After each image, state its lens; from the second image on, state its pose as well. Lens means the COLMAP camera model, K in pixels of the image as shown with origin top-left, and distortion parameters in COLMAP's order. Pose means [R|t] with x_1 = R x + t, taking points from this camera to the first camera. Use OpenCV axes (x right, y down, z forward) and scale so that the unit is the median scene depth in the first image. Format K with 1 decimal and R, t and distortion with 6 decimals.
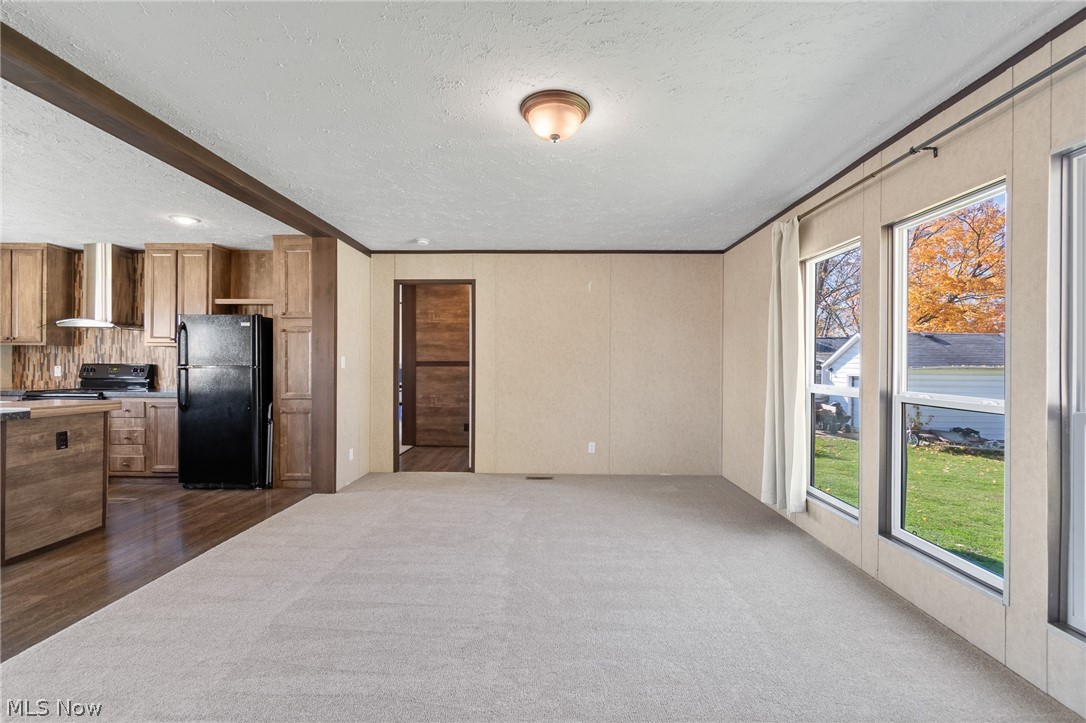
lens RADIAL K [[481.4, 0, 544.3], [0, 481.4, 364.9], [0, 0, 1]] dist [0.000788, -0.000414]
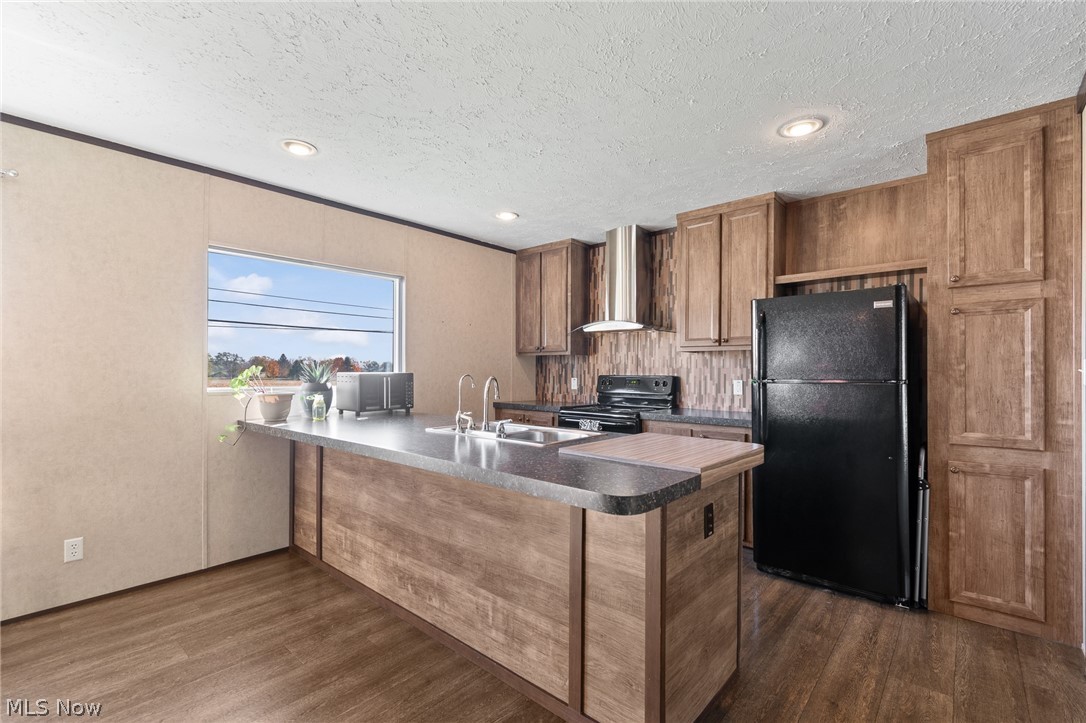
lens RADIAL K [[483.9, 0, 543.8], [0, 483.9, 371.2], [0, 0, 1]] dist [0.001128, -0.000153]
pose [[0.762035, -0.005564, -0.647511, -0.500693], [0.002274, 0.999980, -0.005916, -0.005339], [0.647531, 0.003036, 0.762033, 0.294911]]
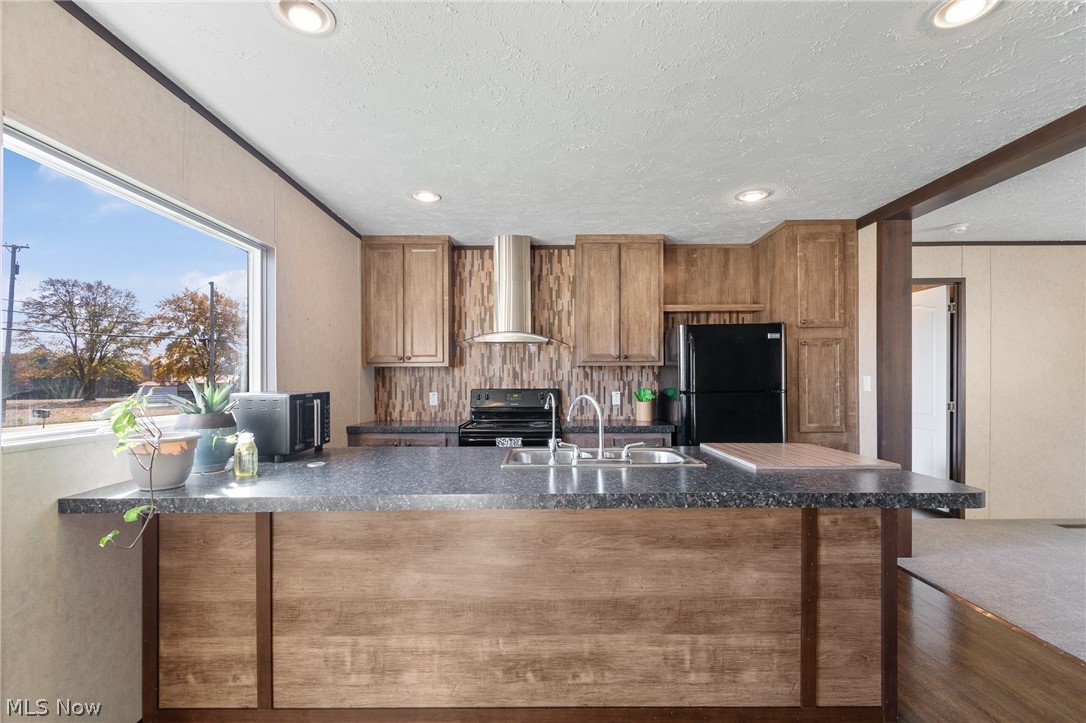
lens RADIAL K [[486.5, 0, 542.4], [0, 486.5, 380.1], [0, 0, 1]] dist [0.001580, -0.000302]
pose [[0.999773, -0.012246, 0.017450, -0.899221], [0.012261, 0.999925, -0.000762, -0.016322], [-0.017439, 0.000976, 0.999847, 0.209986]]
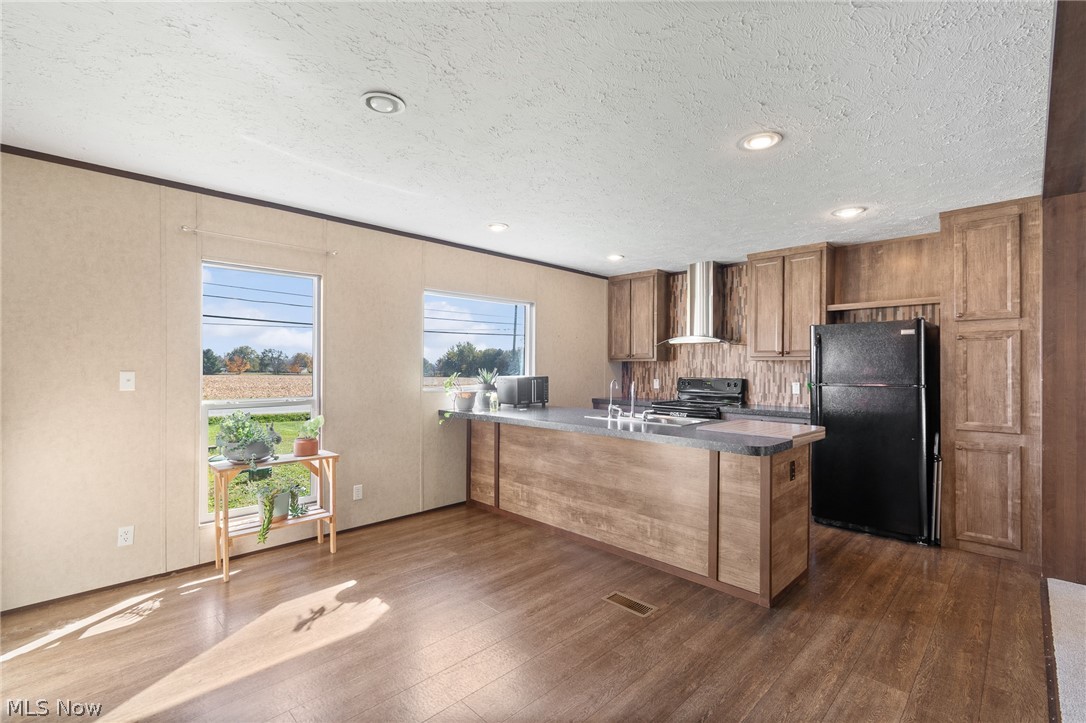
lens RADIAL K [[483.2, 0, 542.7], [0, 483.2, 365.7], [0, 0, 1]] dist [0.000940, -0.000440]
pose [[0.717699, -0.006420, -0.696324, -0.447757], [-0.000248, 0.999955, -0.009475, -0.019550], [0.696353, 0.006973, 0.717665, 0.015779]]
